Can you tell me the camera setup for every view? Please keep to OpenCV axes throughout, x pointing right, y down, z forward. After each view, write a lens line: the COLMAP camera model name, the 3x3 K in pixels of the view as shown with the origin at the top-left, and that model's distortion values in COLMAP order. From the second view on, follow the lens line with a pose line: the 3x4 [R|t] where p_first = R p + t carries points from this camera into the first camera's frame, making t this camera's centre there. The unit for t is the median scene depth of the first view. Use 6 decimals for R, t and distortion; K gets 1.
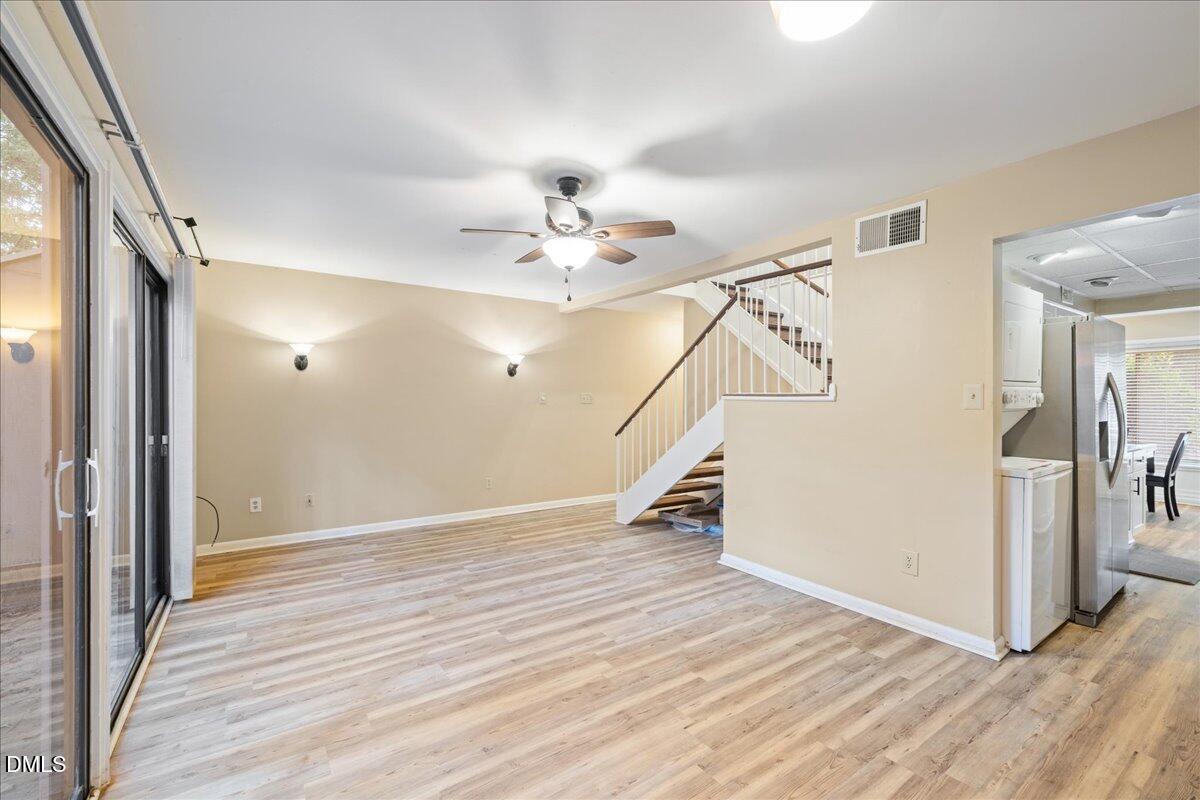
lens RADIAL K [[507.2, 0, 591.3], [0, 507.2, 398.4], [0, 0, 1]] dist [0.001643, 0.000112]
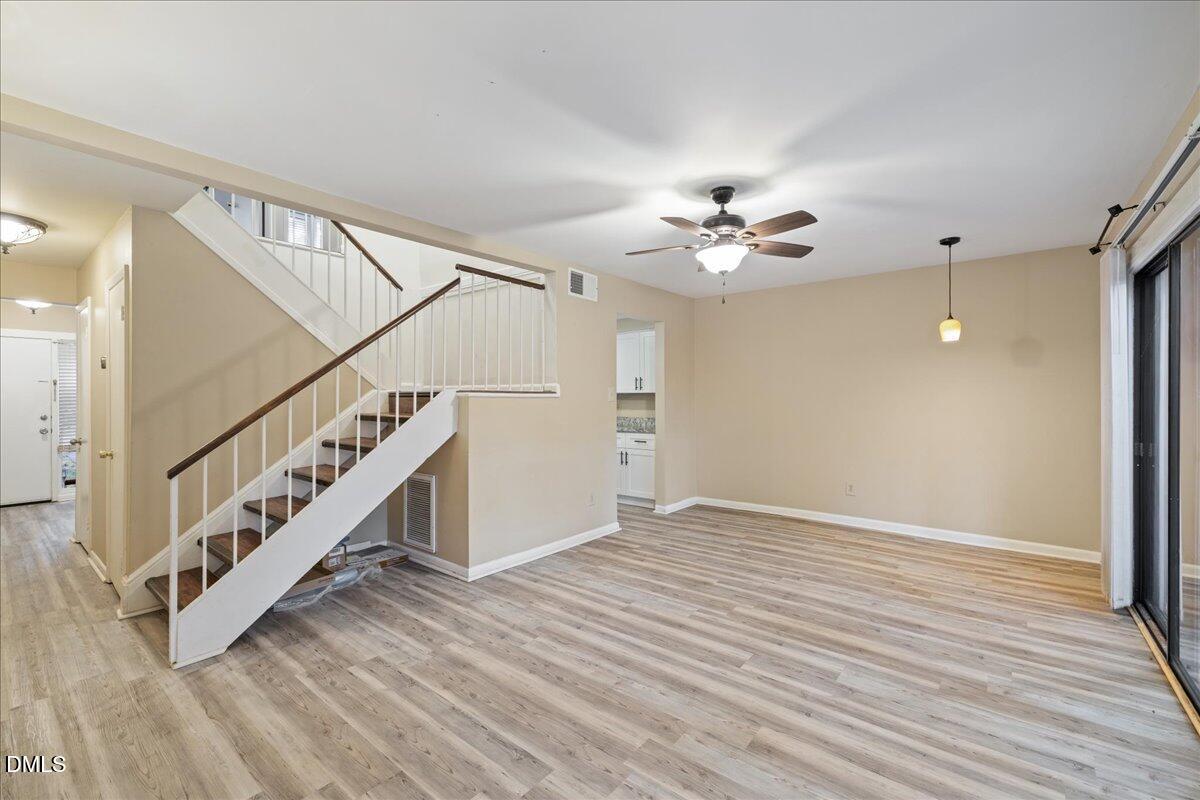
lens RADIAL K [[510.4, 0, 594.4], [0, 510.4, 397.1], [0, 0, 1]] dist [0.000476, -0.000130]
pose [[-0.285288, -0.003404, 0.958436, -0.872459], [-0.001647, 0.999994, 0.003062, 0.000641], [-0.958440, -0.000705, -0.285292, 1.380220]]
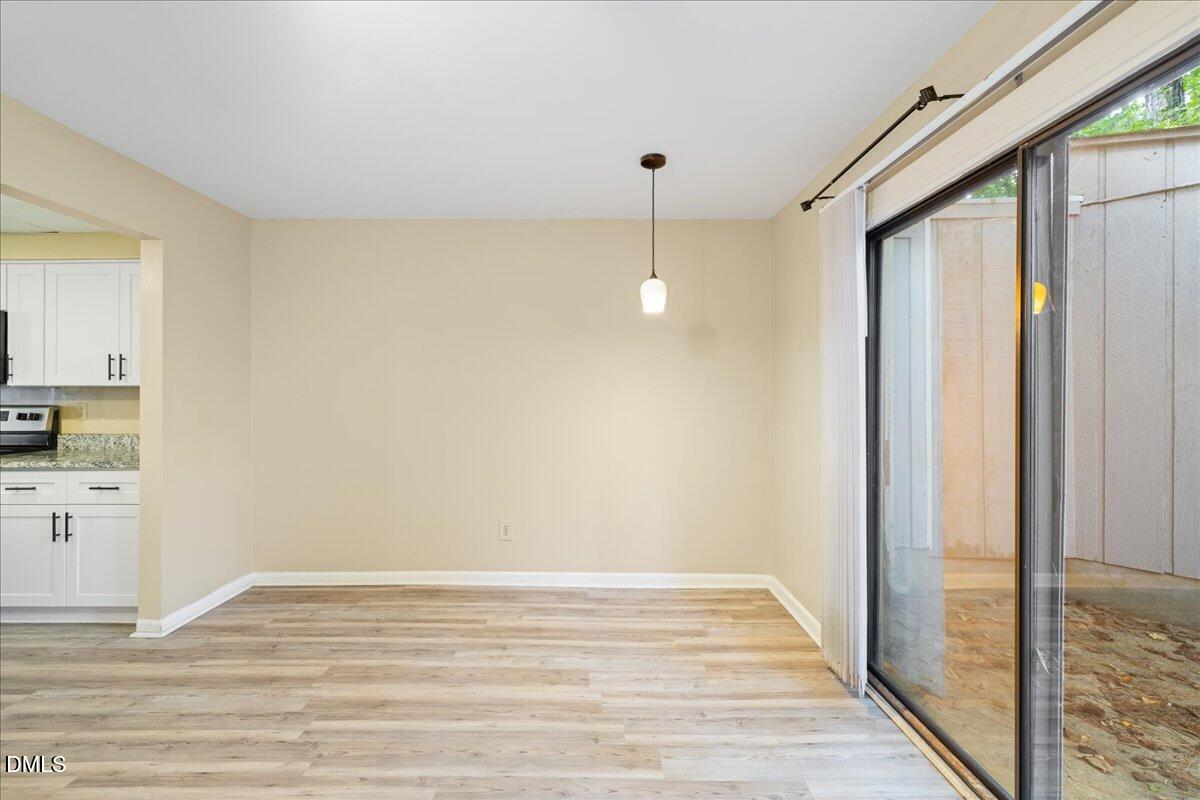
lens RADIAL K [[503.9, 0, 593.4], [0, 503.9, 391.9], [0, 0, 1]] dist [0.000084, -0.000137]
pose [[-0.827175, -0.002273, 0.561940, -0.298557], [-0.006334, 0.999966, -0.005280, 0.001318], [-0.561909, -0.007927, -0.827161, 0.915550]]
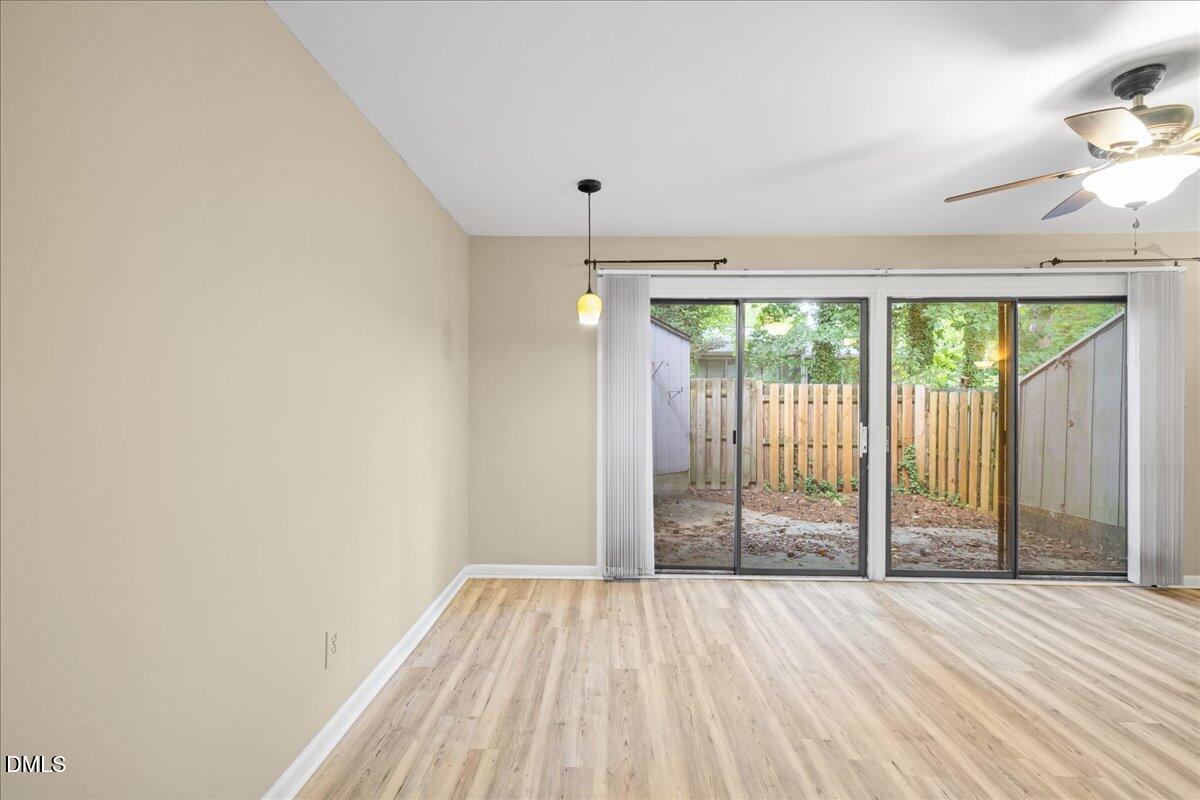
lens RADIAL K [[504.2, 0, 592.7], [0, 504.2, 396.6], [0, 0, 1]] dist [0.000882, 0.000150]
pose [[-0.589573, -0.006839, -0.807686, 0.811095], [-0.003121, 0.999976, -0.006188, 0.001426], [0.807709, -0.001128, -0.589580, 0.721673]]
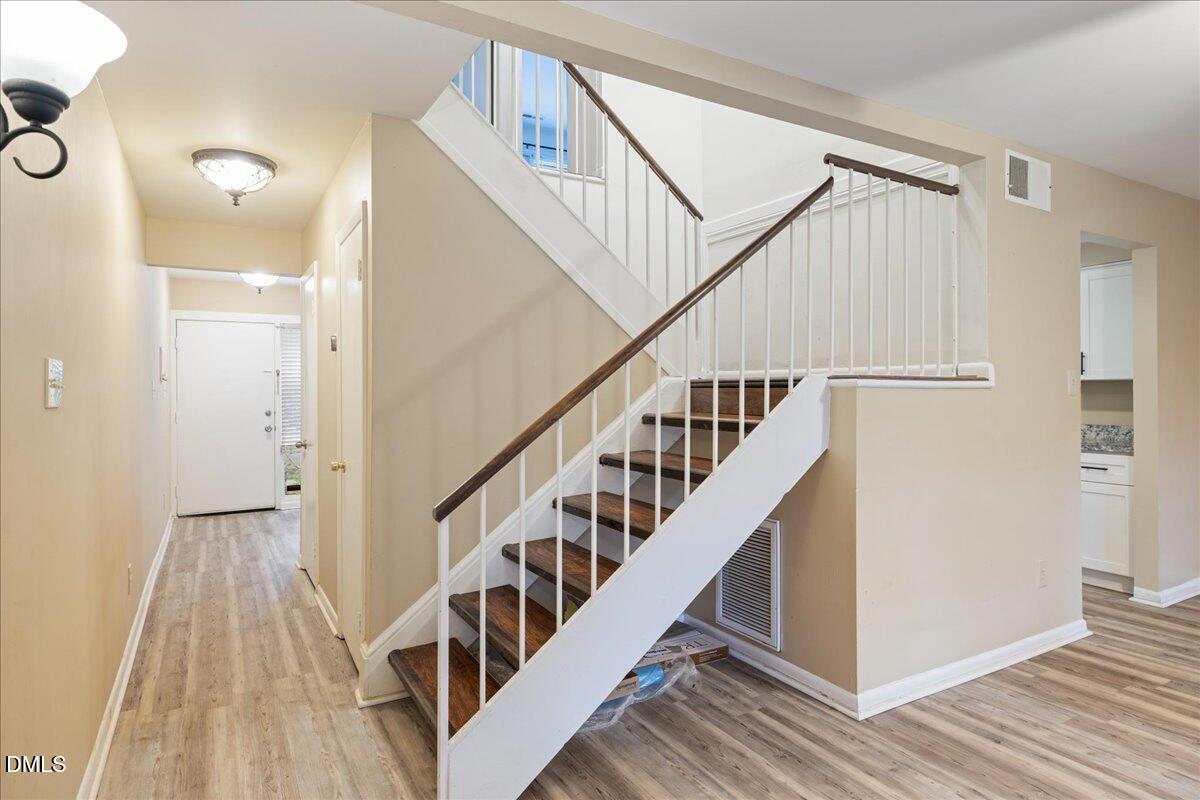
lens RADIAL K [[674.4, 0, 599.8], [0, 674.4, 389.1], [0, 0, 1]] dist [0.000756, 0.000559]
pose [[0.070640, -0.003592, 0.997495, -0.548392], [0.001788, 0.999992, 0.003474, 0.003275], [-0.997500, 0.001538, 0.070646, 1.590855]]
